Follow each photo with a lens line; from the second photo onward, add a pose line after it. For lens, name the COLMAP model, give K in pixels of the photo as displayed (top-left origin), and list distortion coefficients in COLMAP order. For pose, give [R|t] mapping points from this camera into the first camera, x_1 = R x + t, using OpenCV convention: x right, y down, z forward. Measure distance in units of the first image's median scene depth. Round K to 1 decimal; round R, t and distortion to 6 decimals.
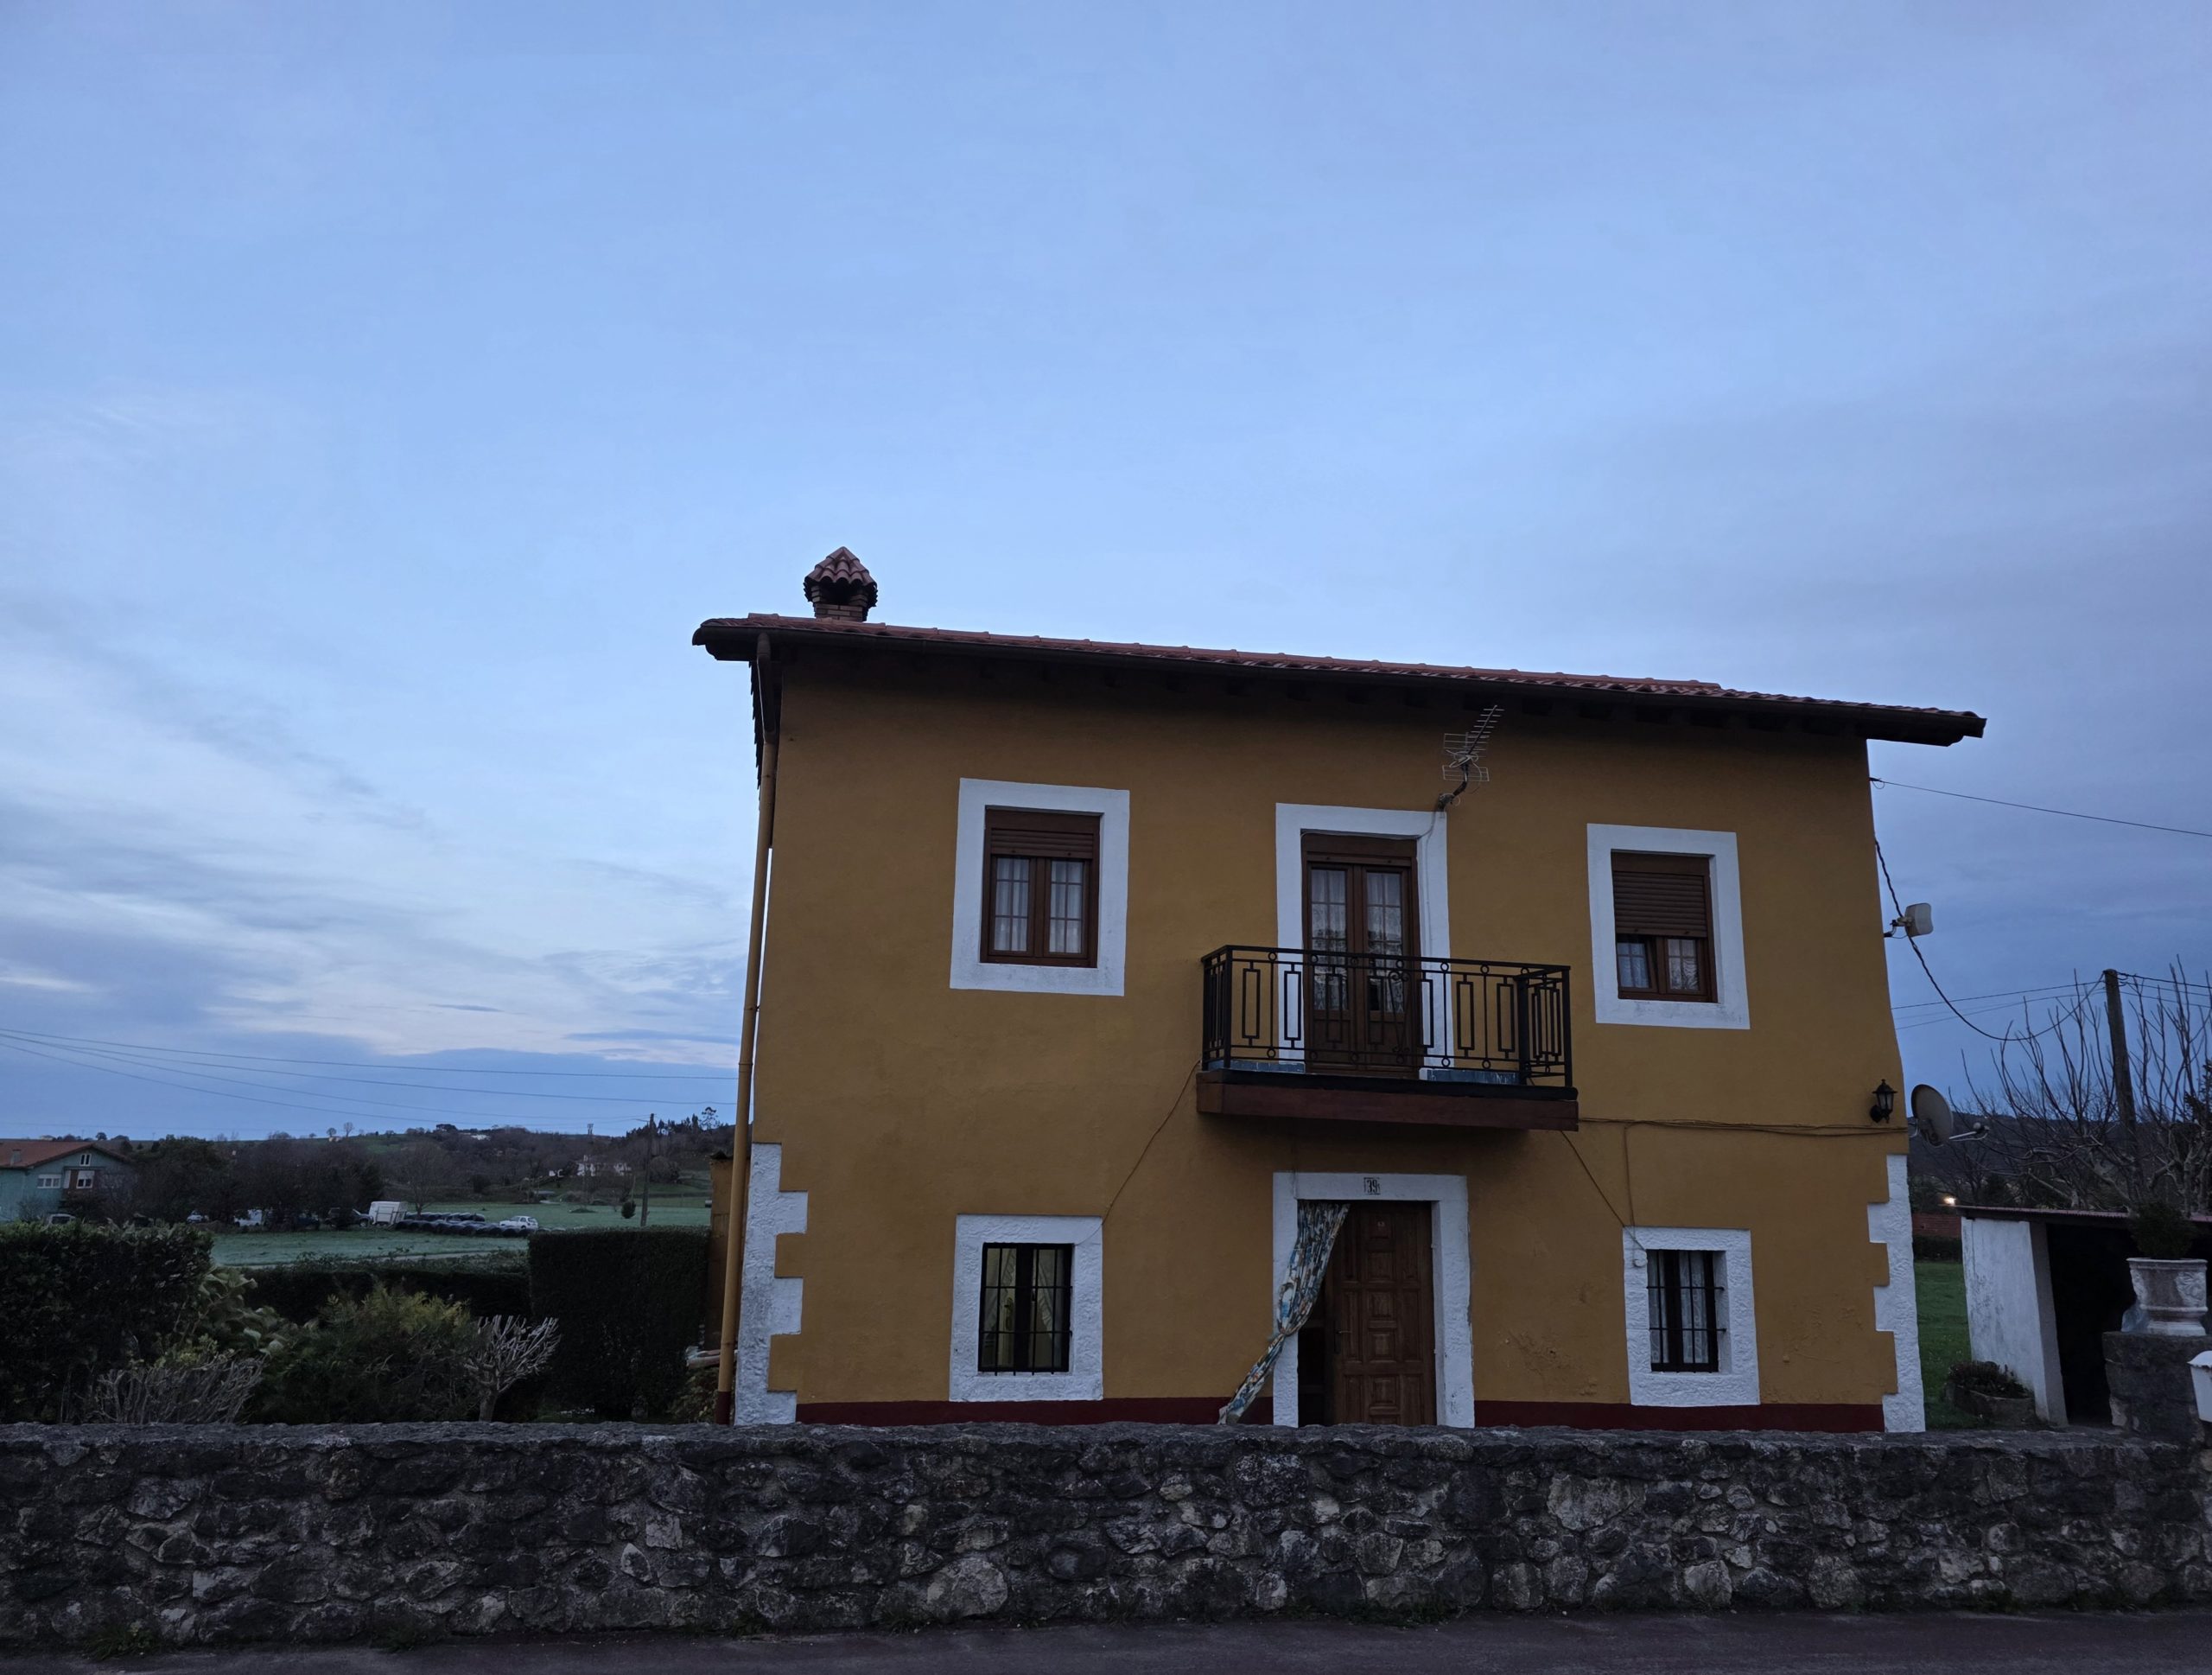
lens RADIAL K [[1512.5, 0, 1106.0], [0, 1512.5, 837.5], [0, 0, 1]] dist [-0.002171, -0.000630]
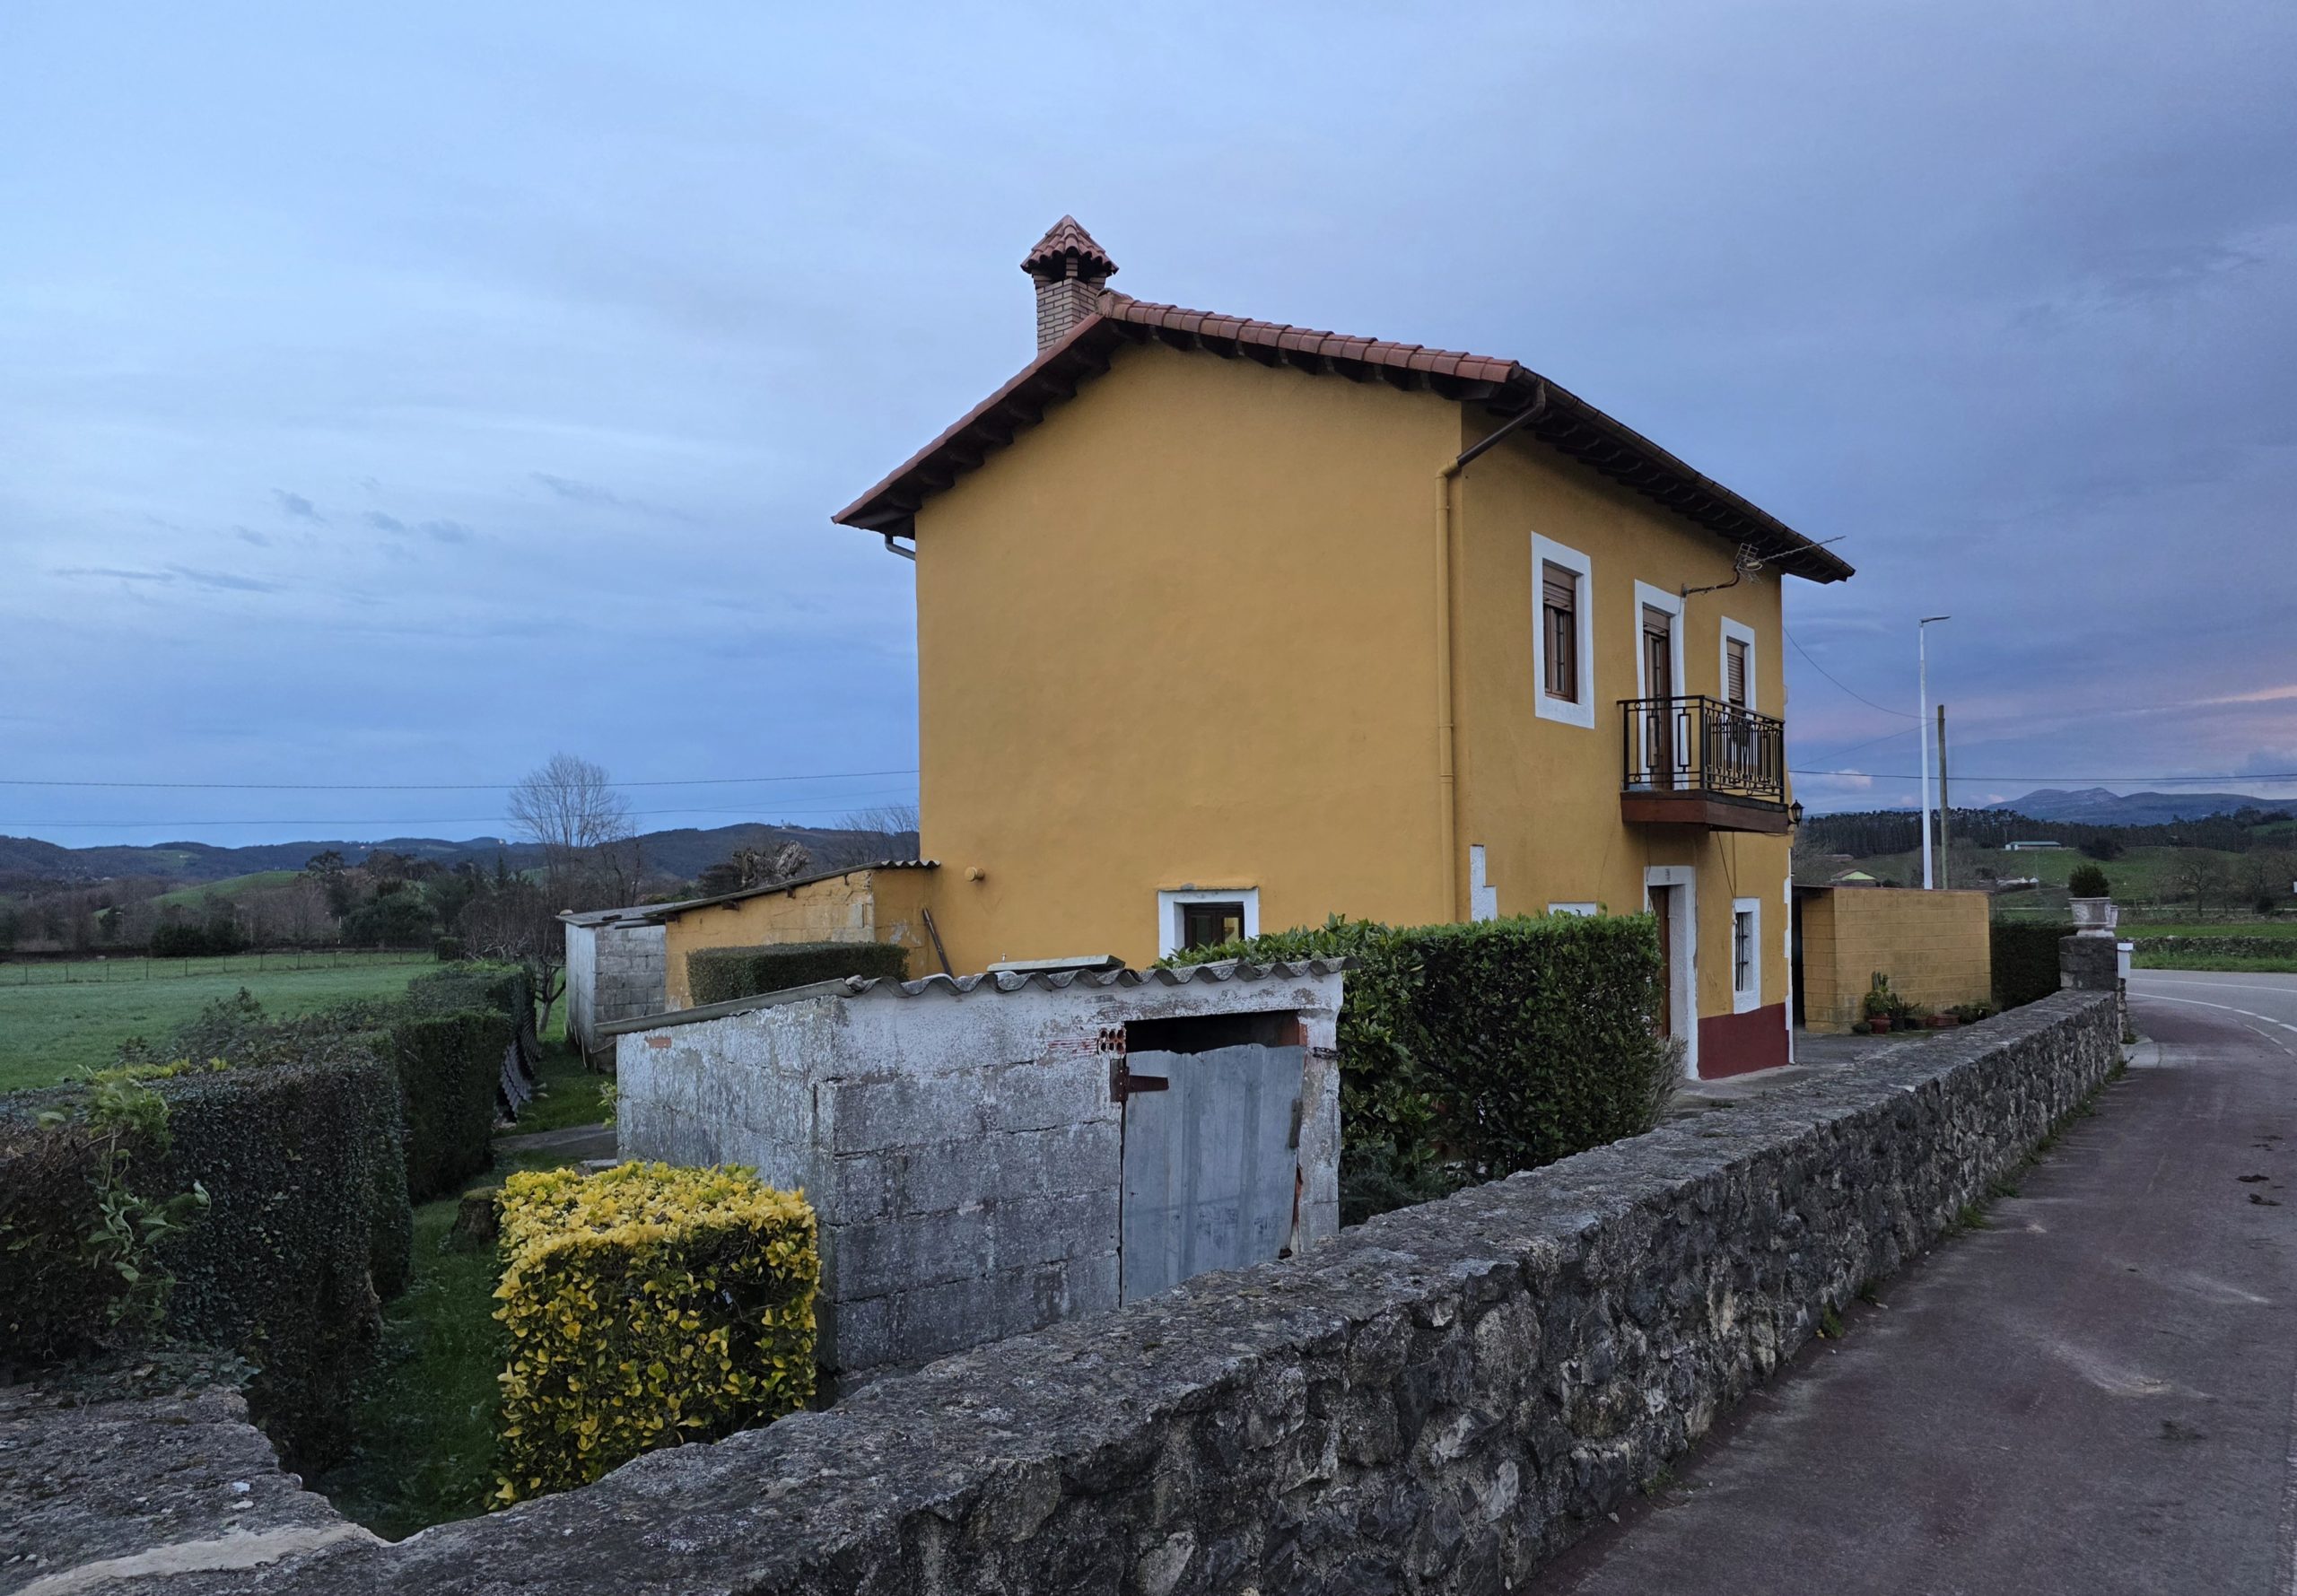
lens RADIAL K [[1527.3, 0, 1148.5], [0, 1527.3, 798.0], [0, 0, 1]] dist [0.000793, 0.000050]
pose [[0.735198, 0.006799, 0.677818, -1.052316], [-0.118259, 0.985901, 0.118381, 0.054415], [-0.667457, -0.167191, 0.725637, 0.319668]]
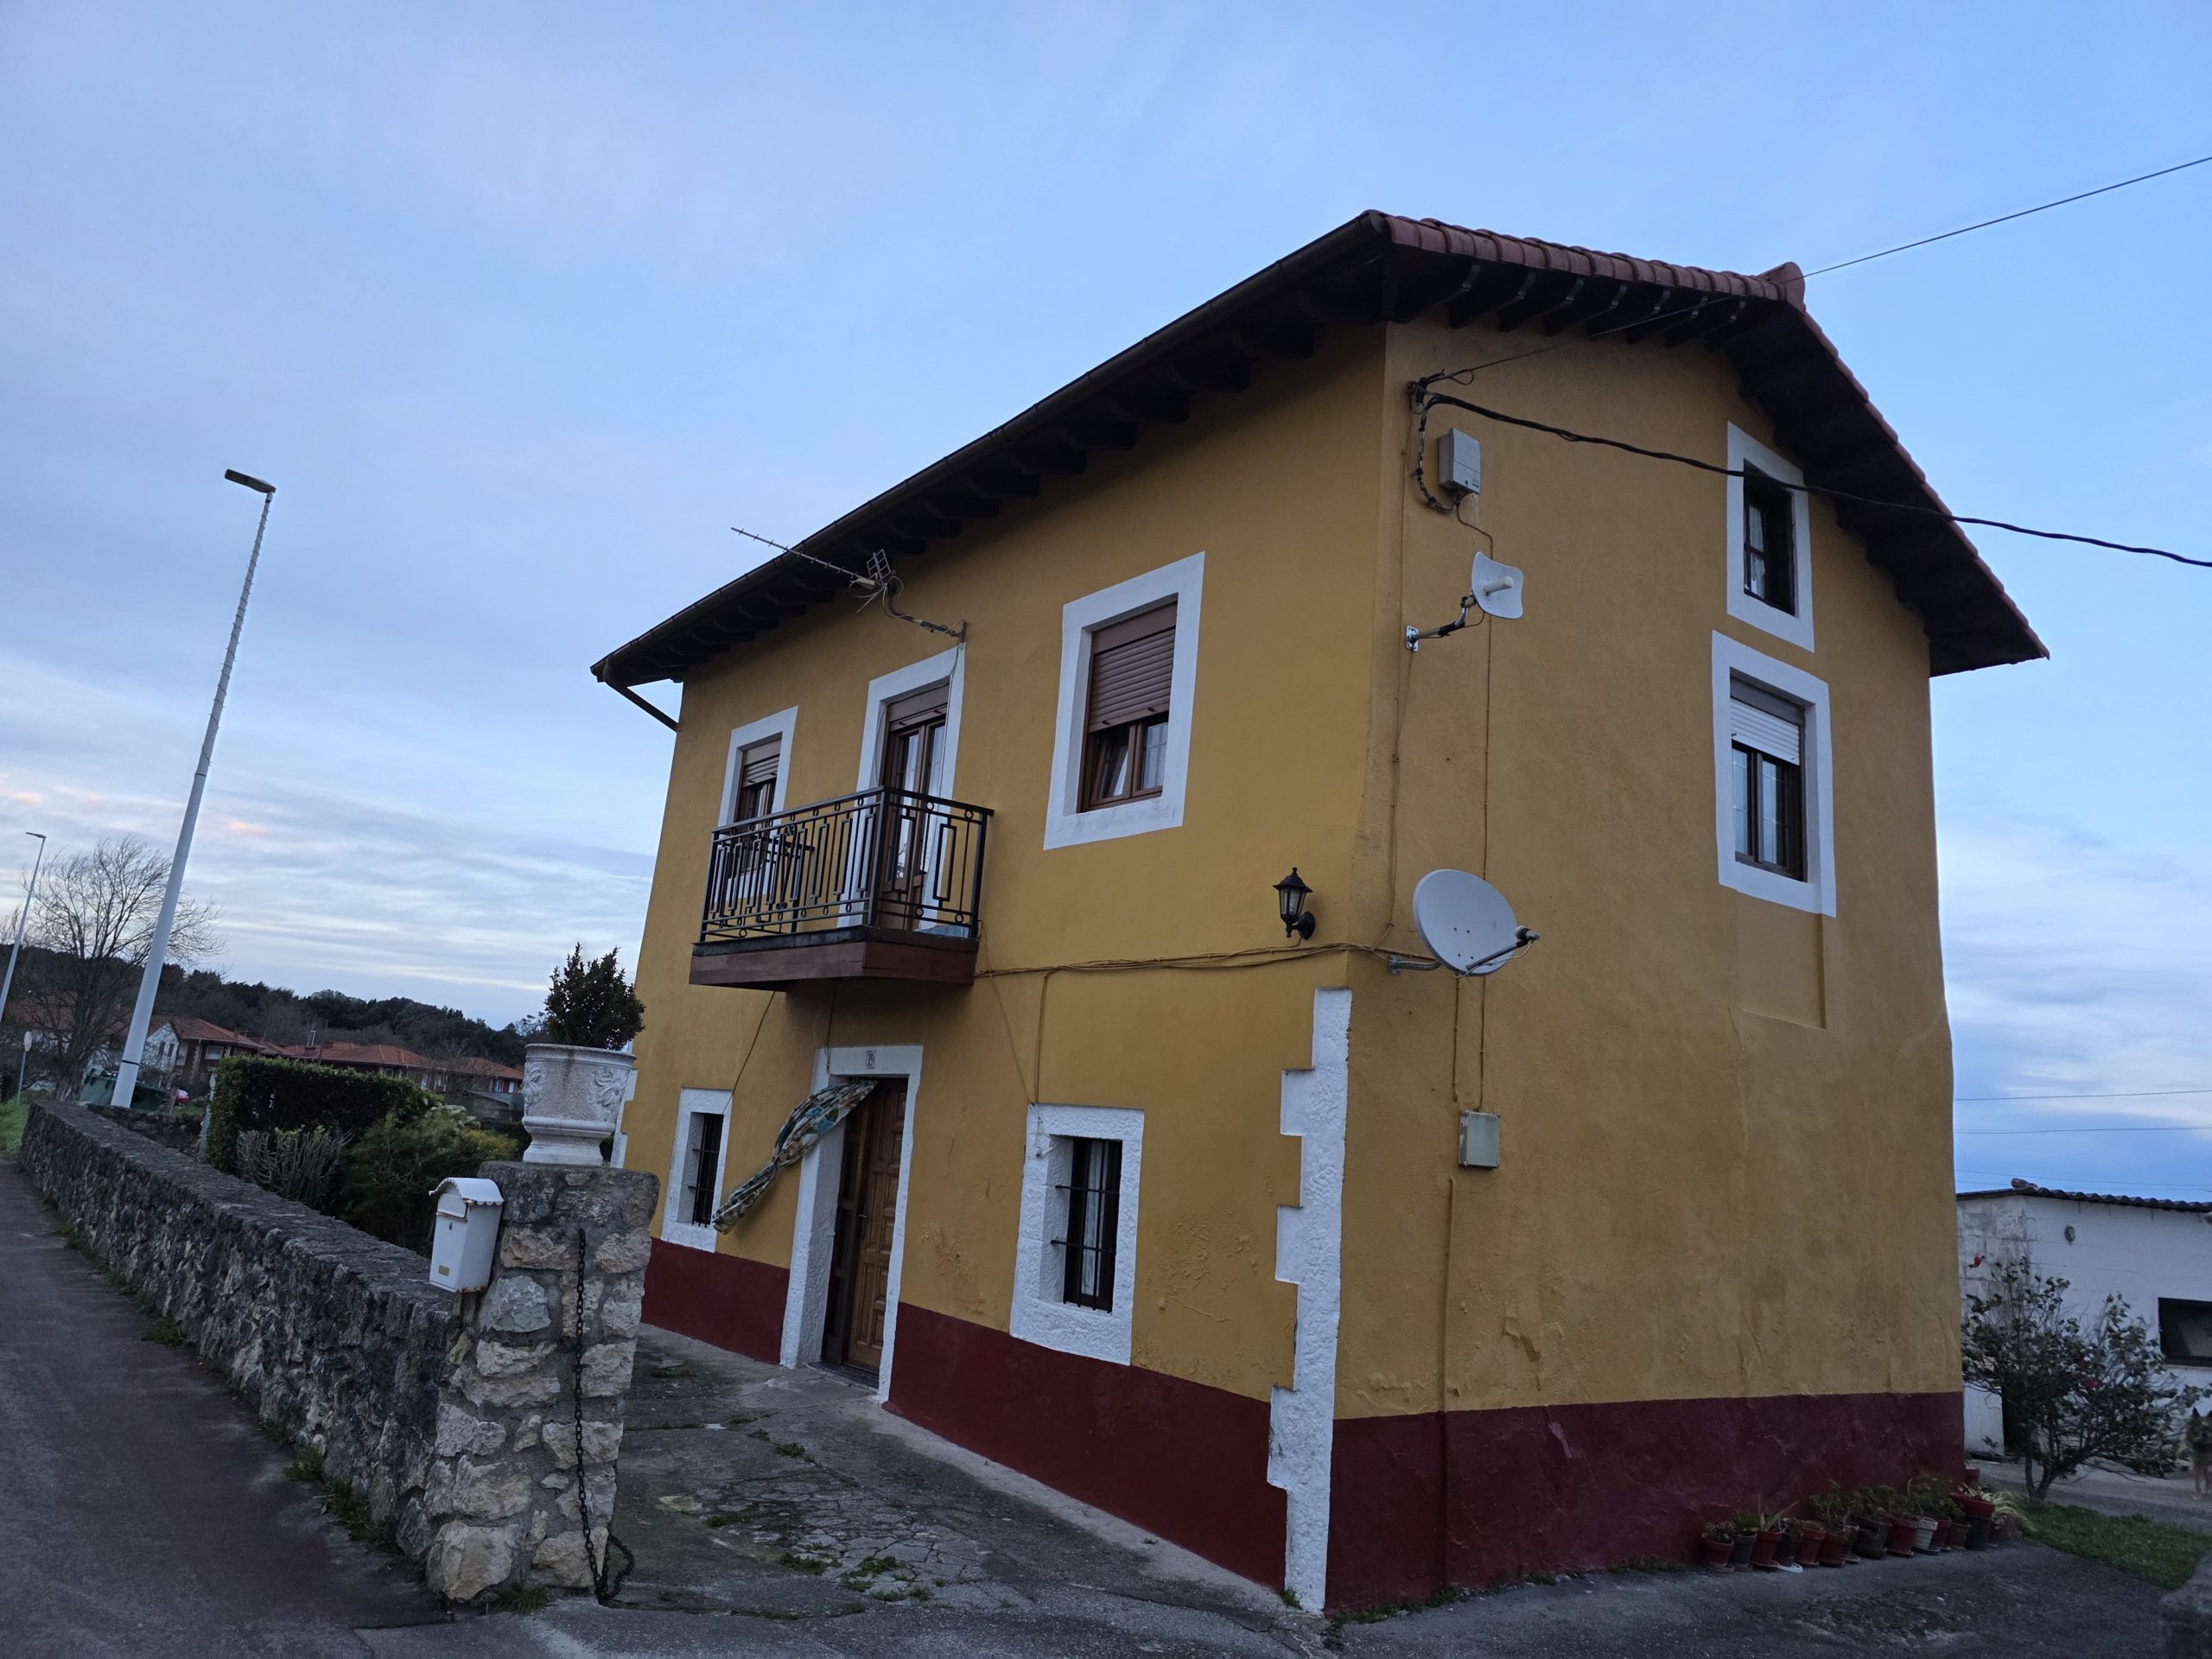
lens RADIAL K [[1497.2, 0, 1106.0], [0, 1497.2, 829.5], [0, 0, 1]] dist [0.068005, 0.000197]
pose [[0.479068, -0.170194, -0.861120, 1.030092], [0.121217, 0.984451, -0.127133, 0.218260], [0.869368, -0.043477, 0.492250, 0.653440]]
